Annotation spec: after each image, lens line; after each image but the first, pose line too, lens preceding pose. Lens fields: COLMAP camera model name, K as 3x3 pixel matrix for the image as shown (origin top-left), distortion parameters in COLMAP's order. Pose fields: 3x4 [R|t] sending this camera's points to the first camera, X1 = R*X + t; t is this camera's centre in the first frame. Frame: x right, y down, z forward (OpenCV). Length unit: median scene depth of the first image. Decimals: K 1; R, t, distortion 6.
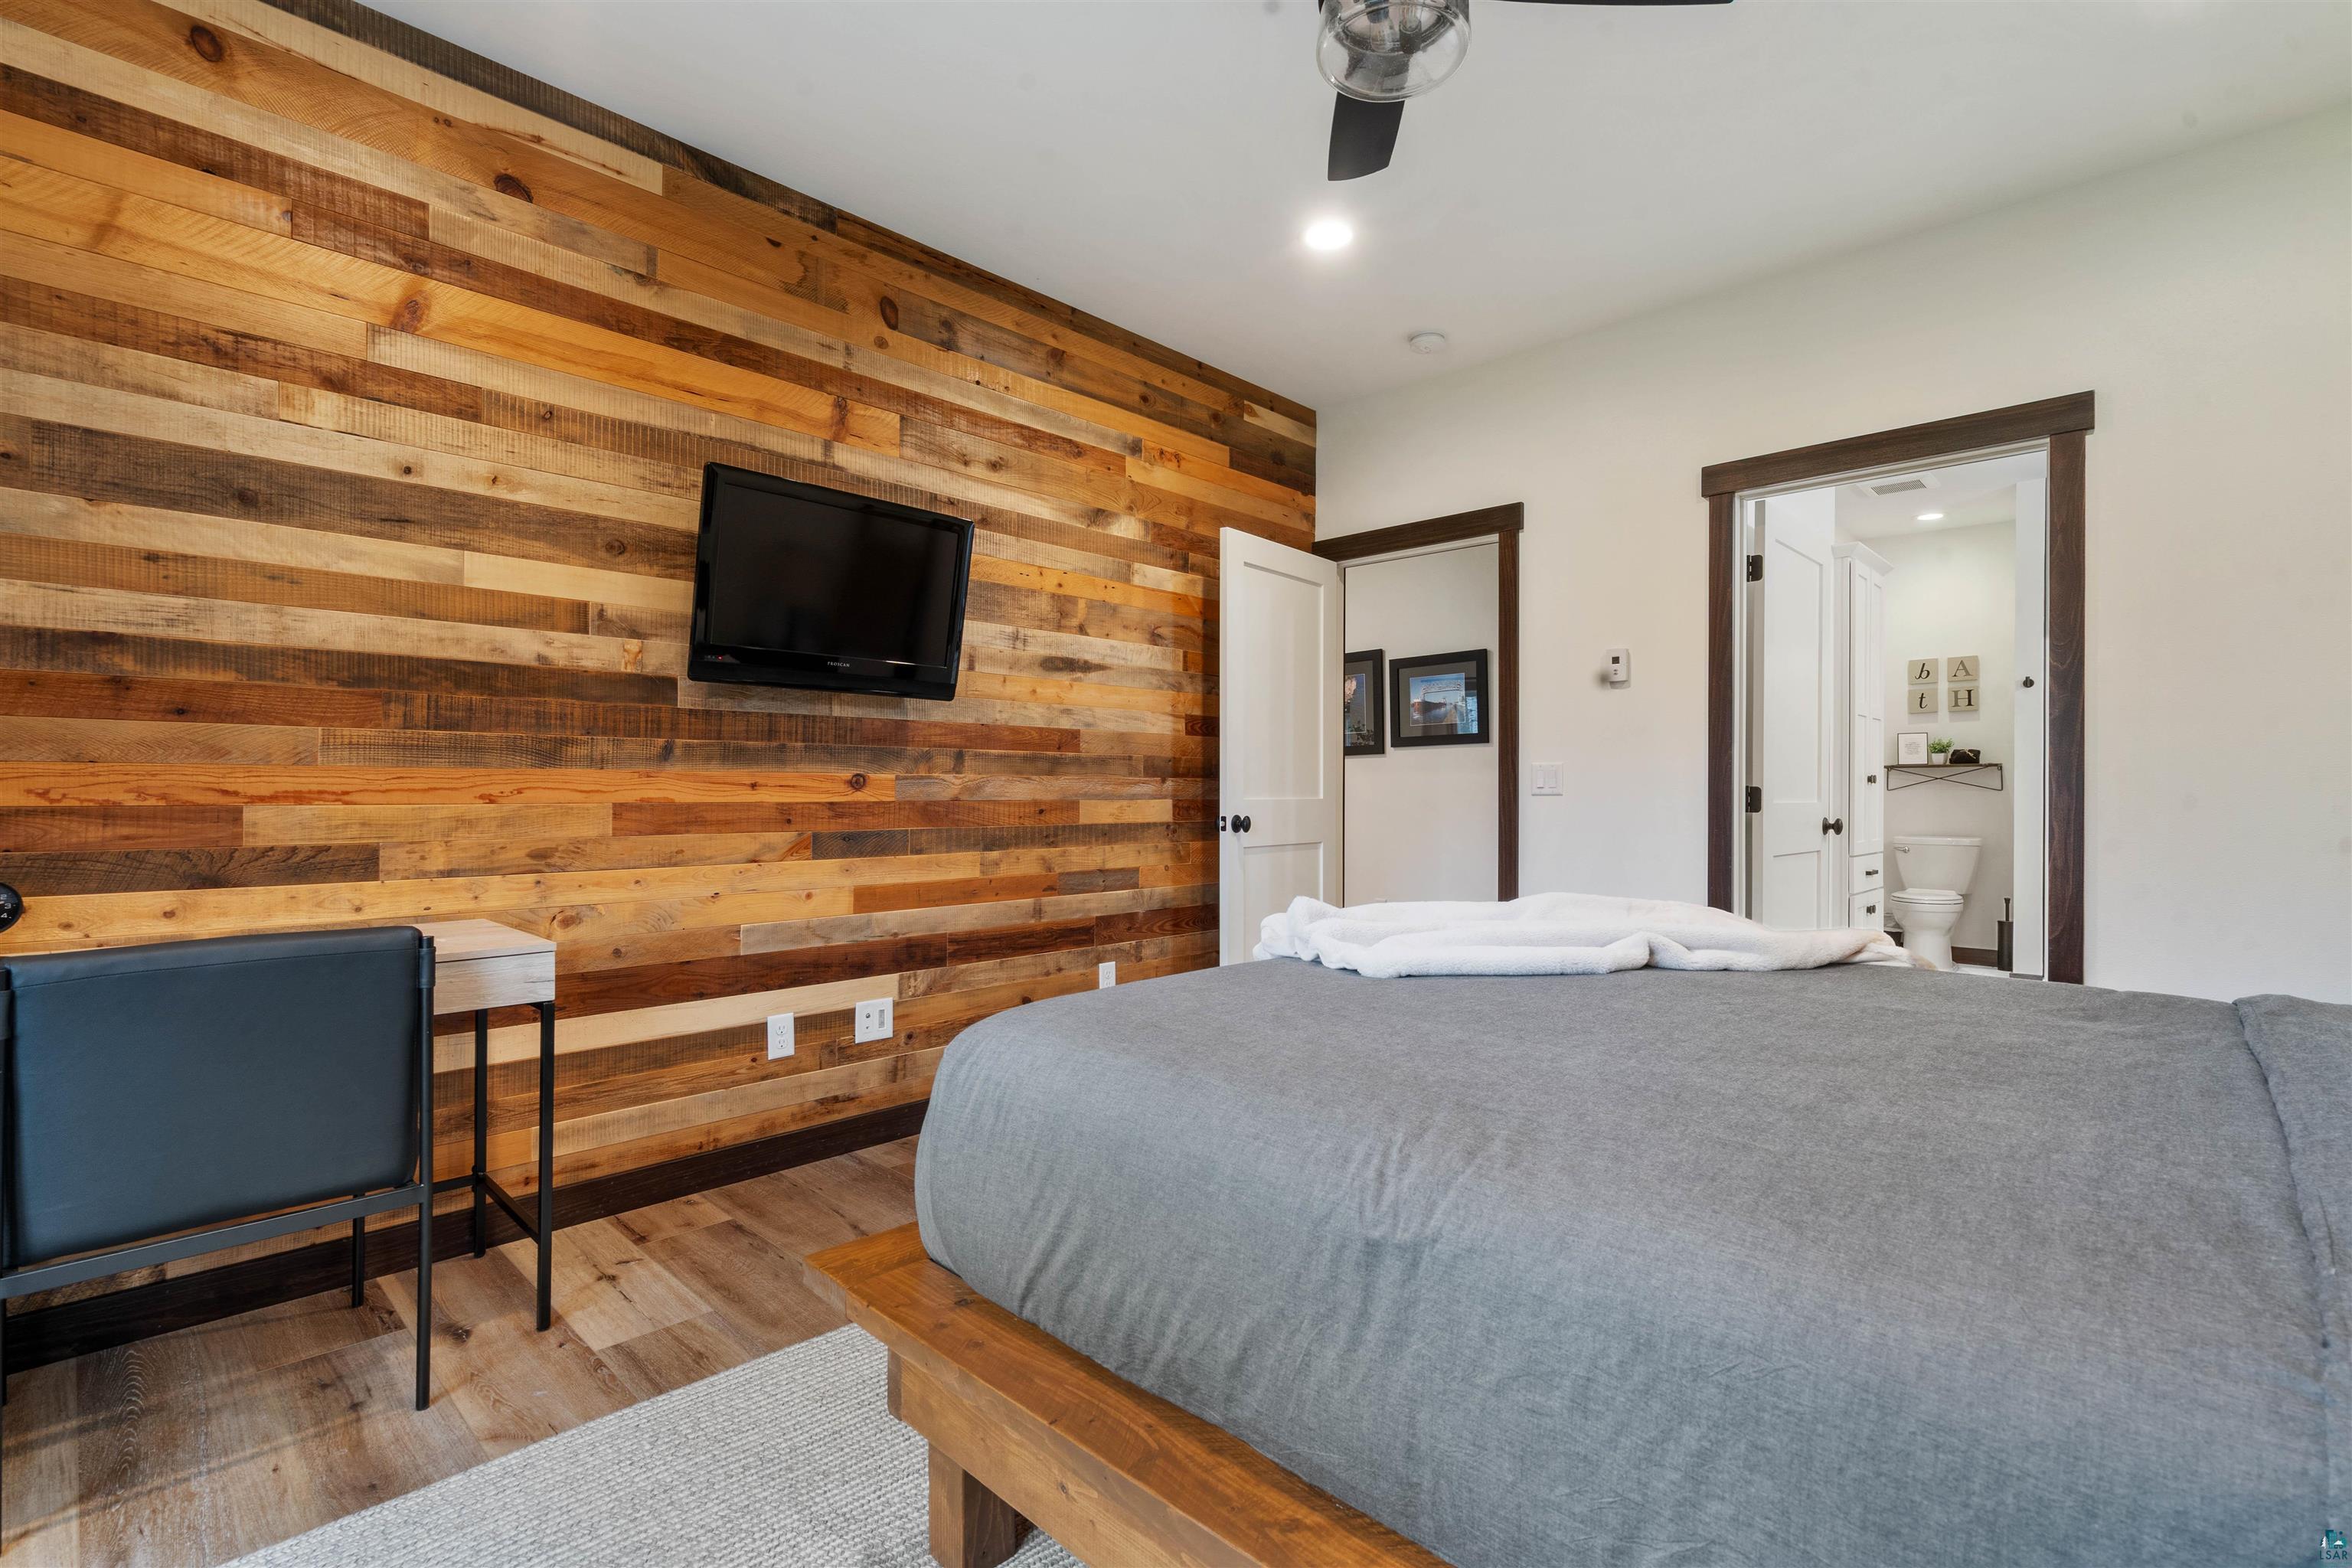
lens RADIAL K [[1070.5, 0, 1166.6], [0, 1070.5, 788.2], [0, 0, 1]] dist [-0.010269, 0.002688]
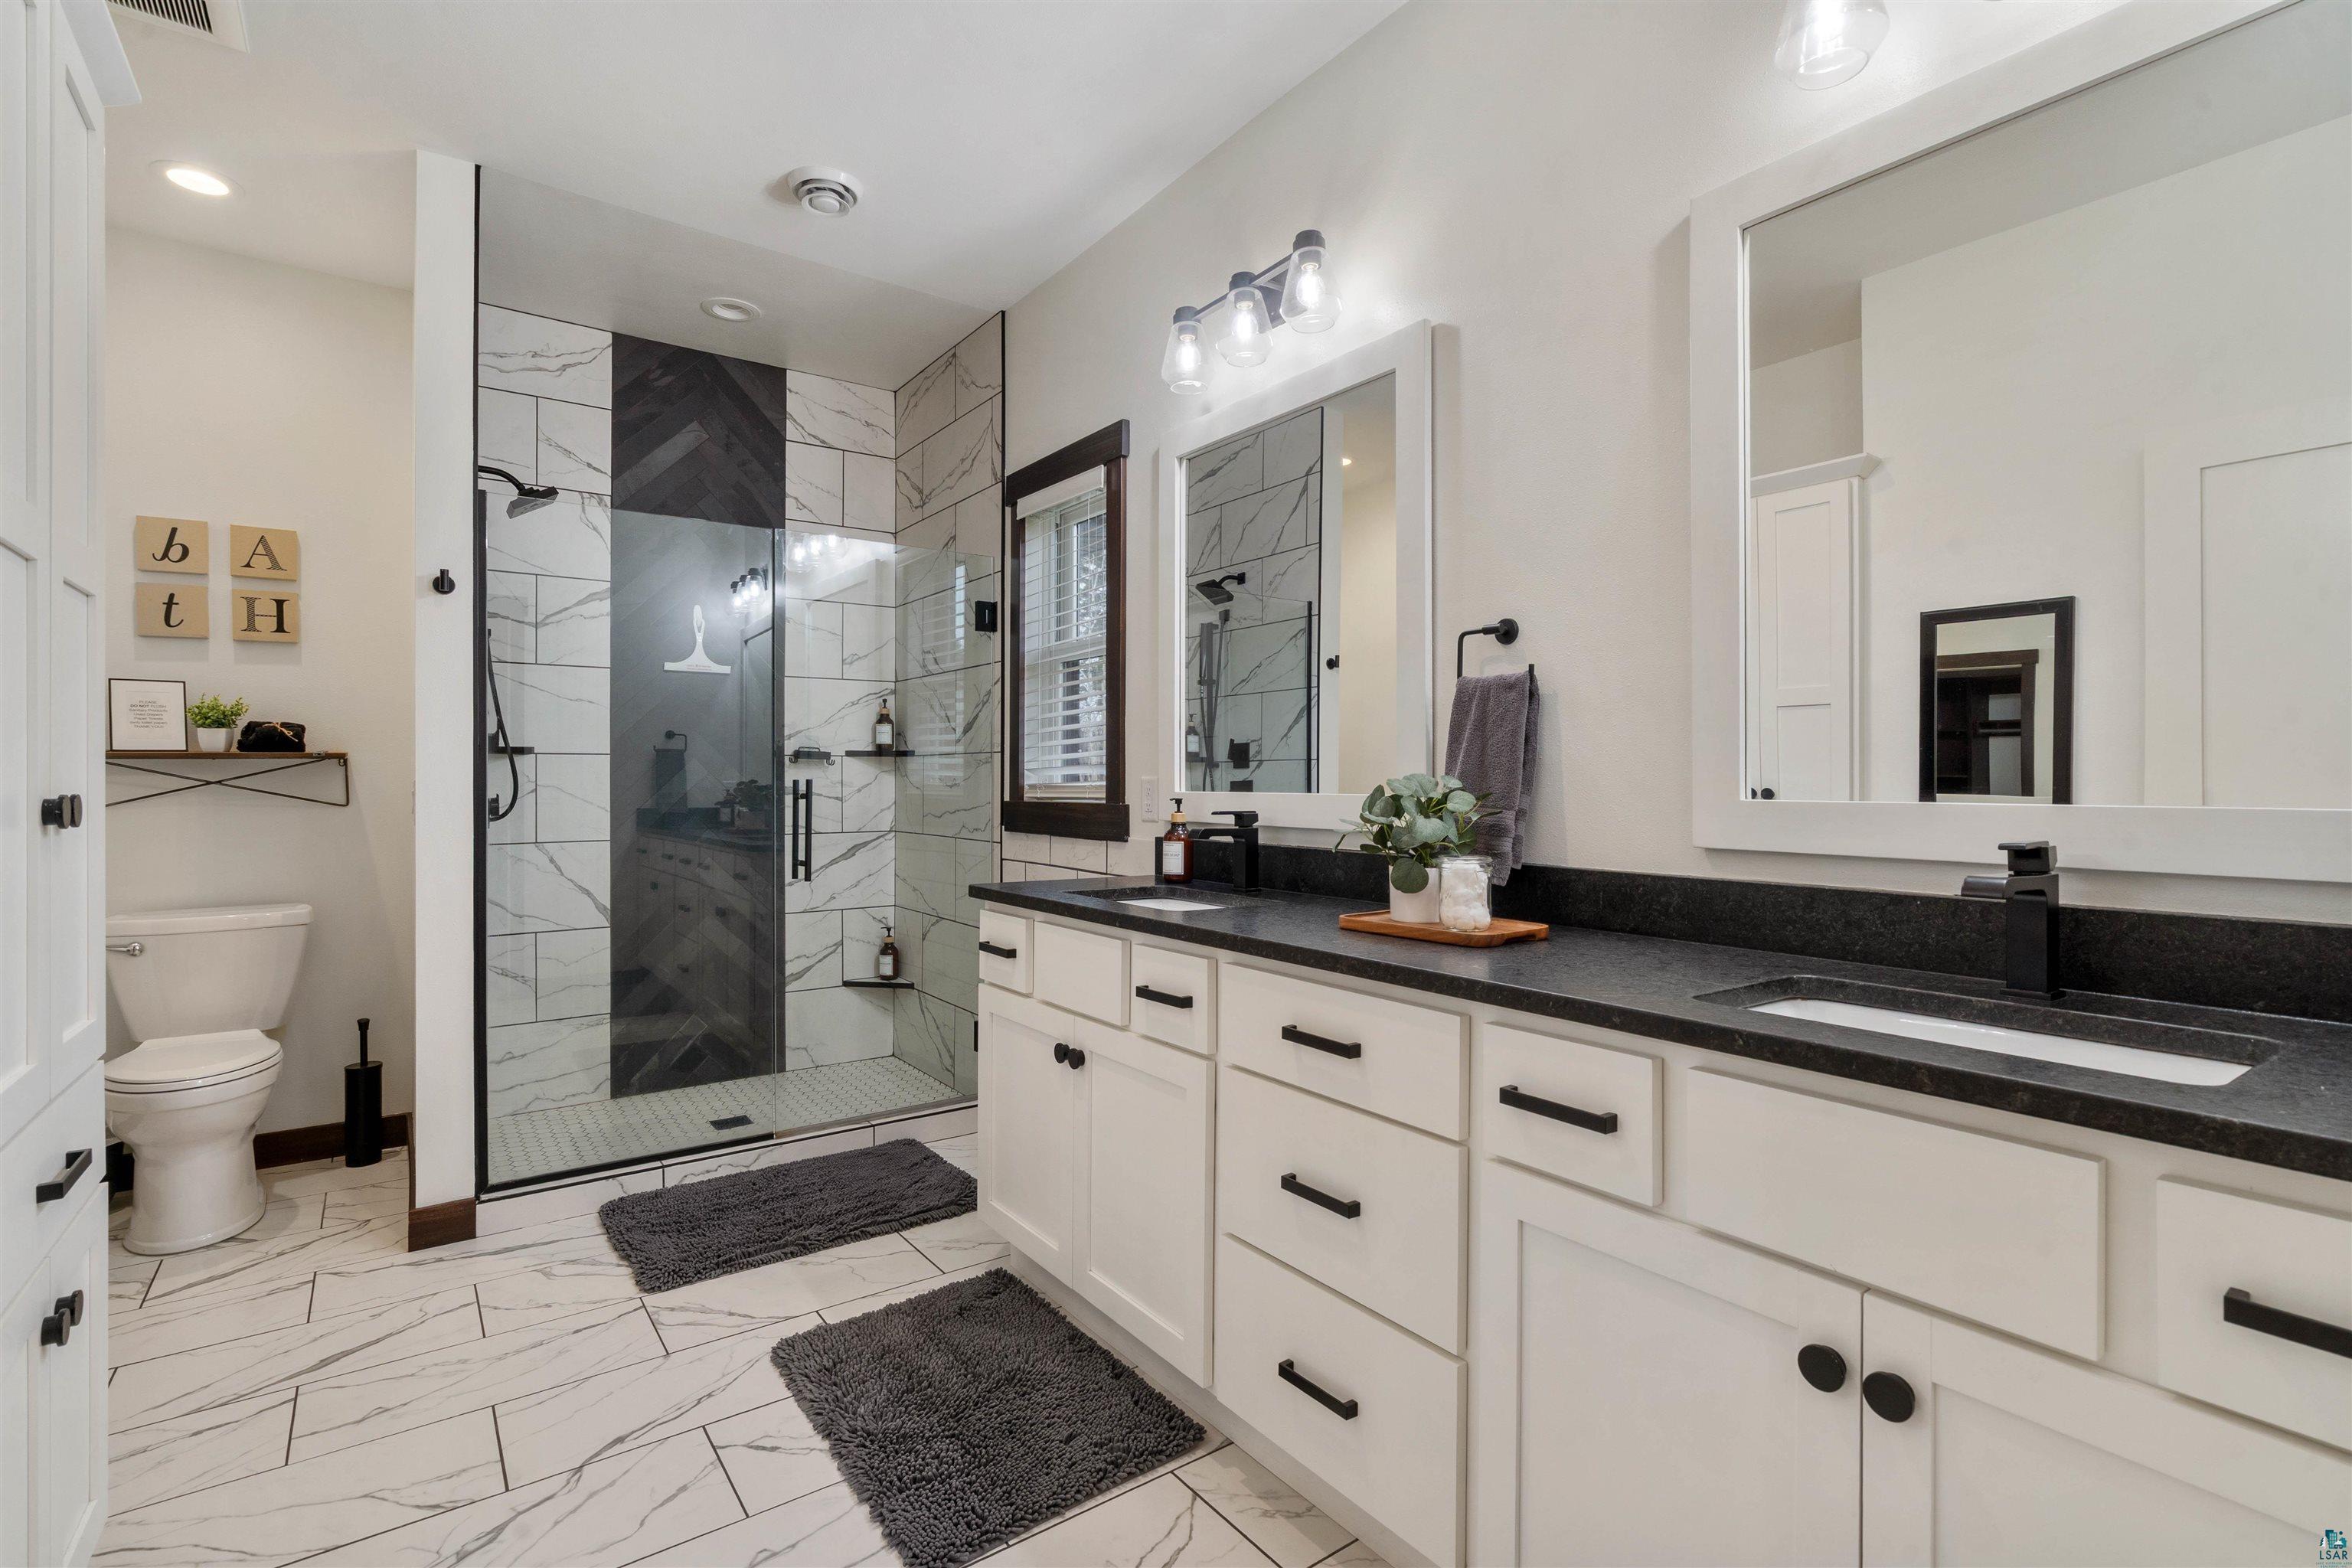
lens RADIAL K [[1070.5, 0, 1162.1], [0, 1070.5, 780.0], [0, 0, 1]] dist [-0.010269, 0.002688]
pose [[0.165765, -0.003619, 0.986159, 0.341644], [0.005600, 0.999981, 0.002729, -0.009290], [-0.986149, 0.005070, 0.165782, 0.522591]]
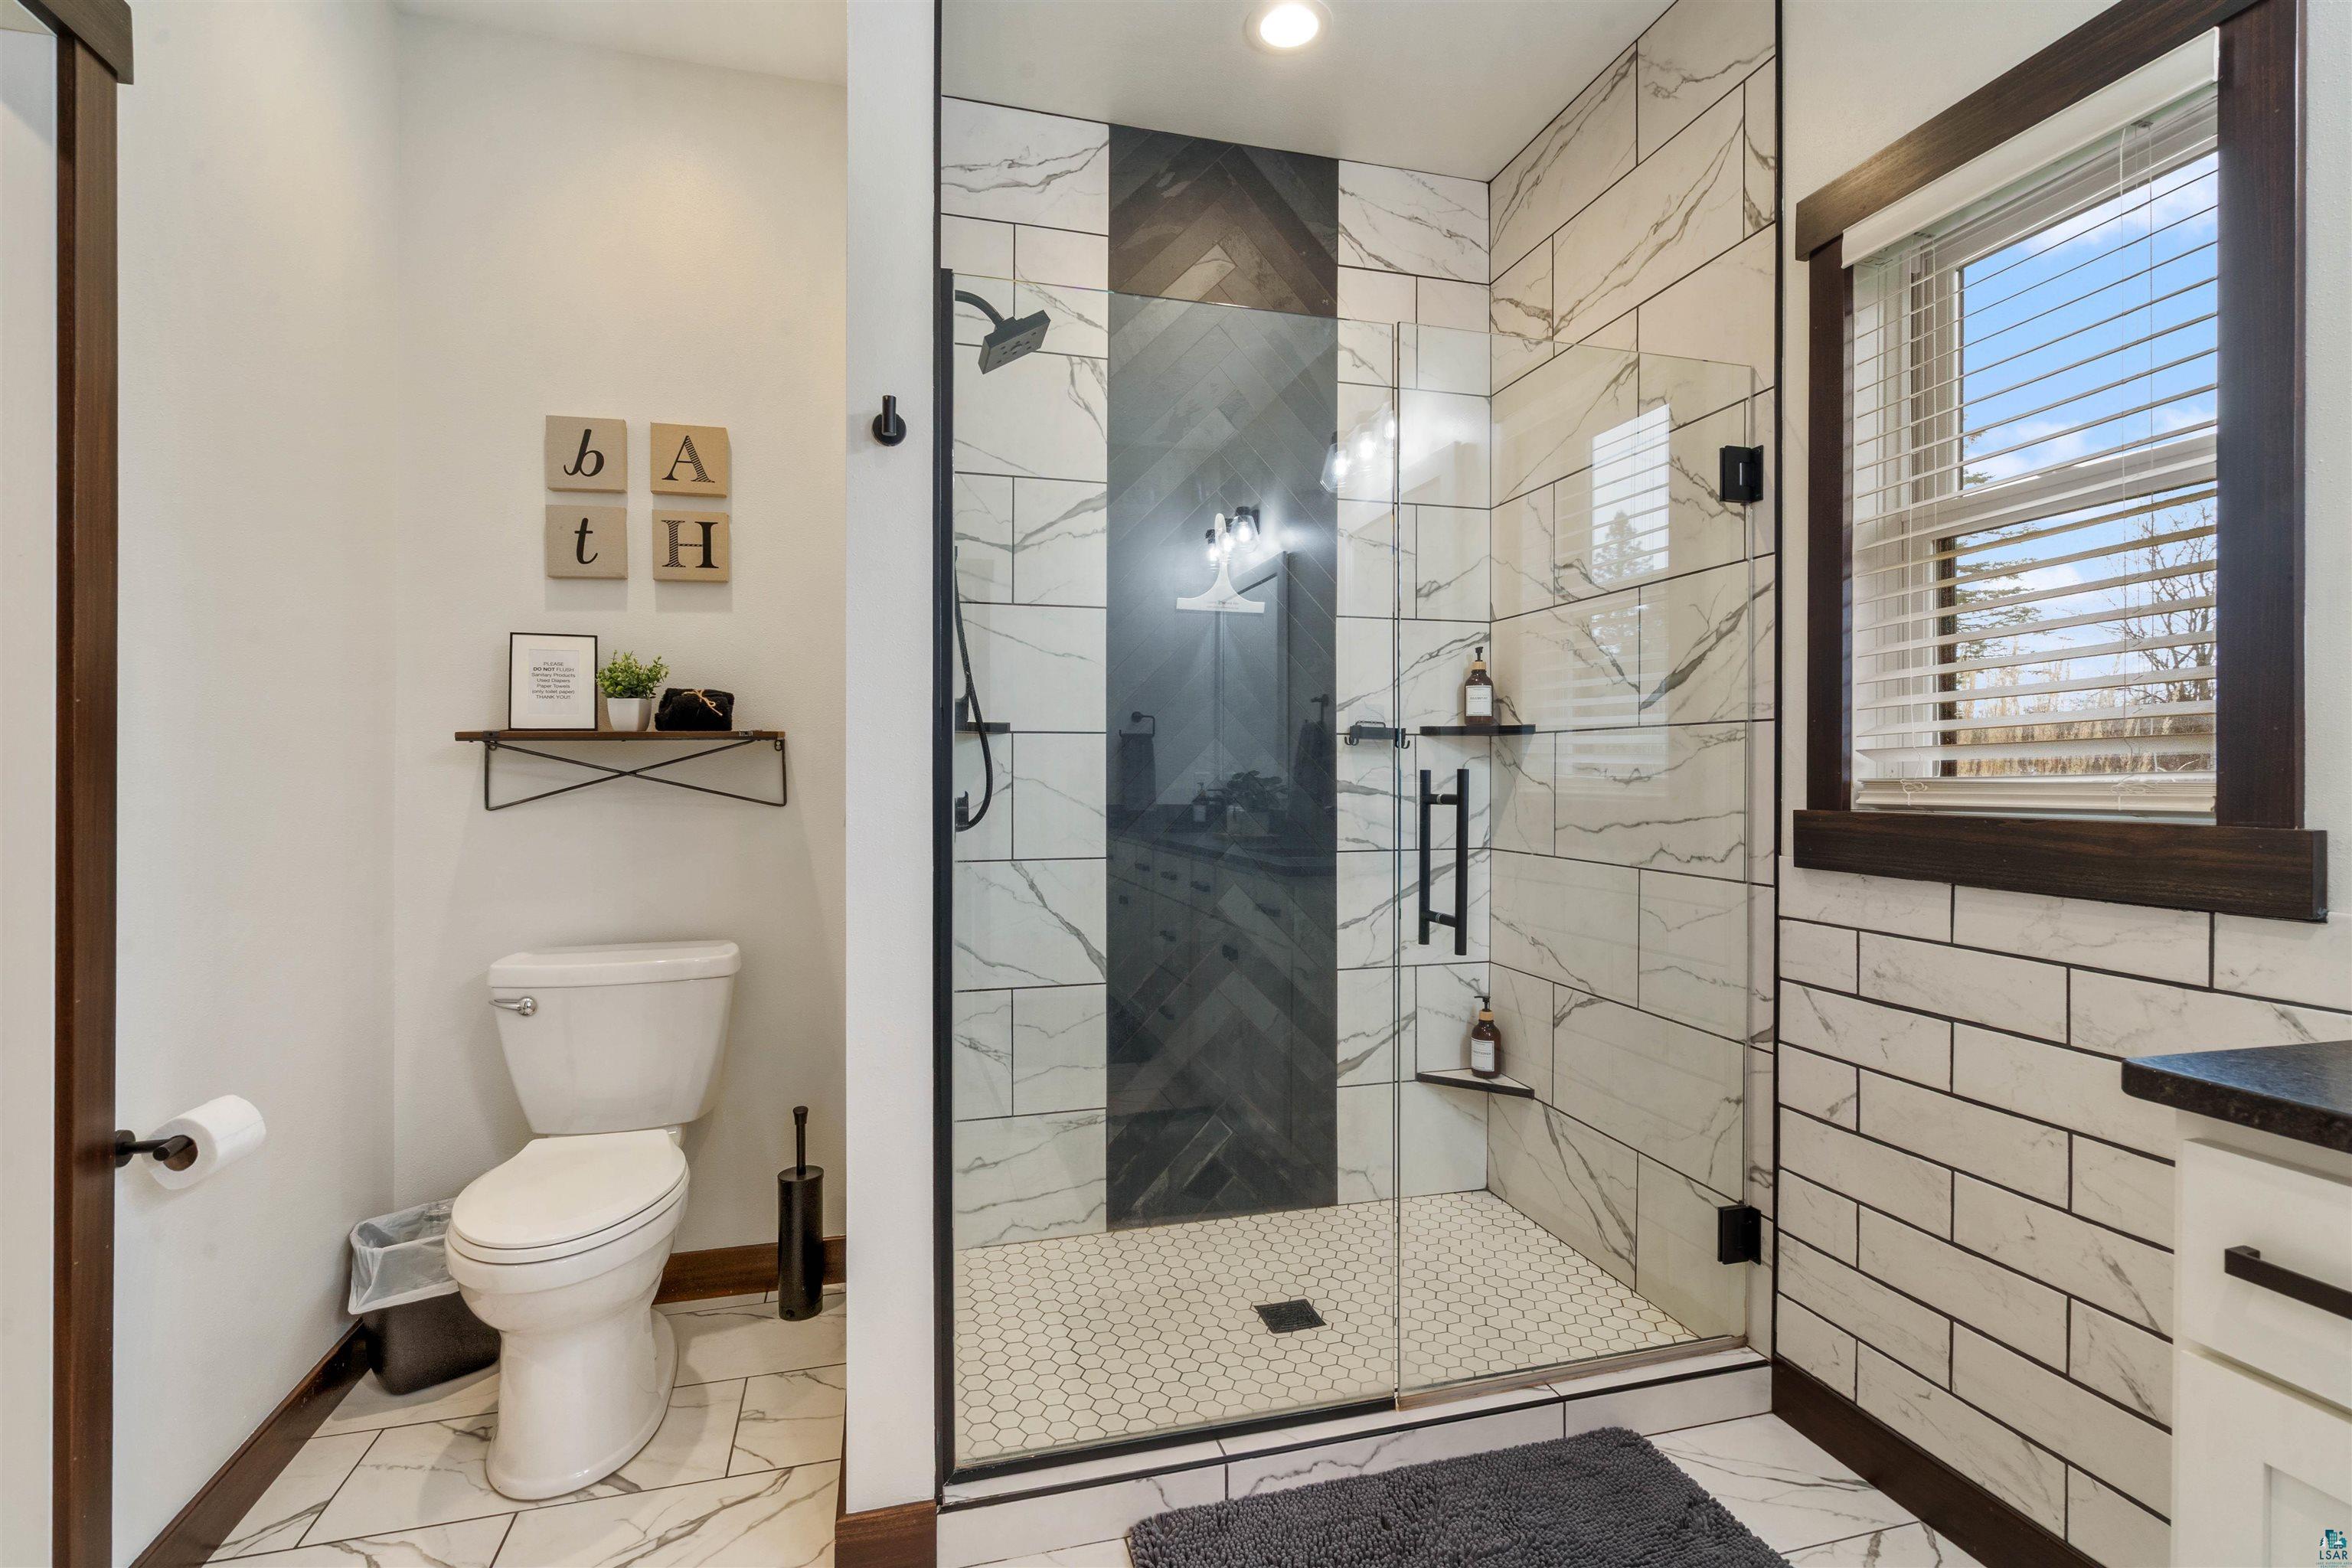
lens RADIAL K [[1070.5, 0, 1168.9], [0, 1070.5, 776.3], [0, 0, 1]] dist [-0.010269, 0.002688]
pose [[0.503530, -0.007332, 0.863946, 0.522295], [0.004388, 0.999973, 0.005929, -0.009376], [-0.863966, 0.000805, 0.503549, 0.686289]]
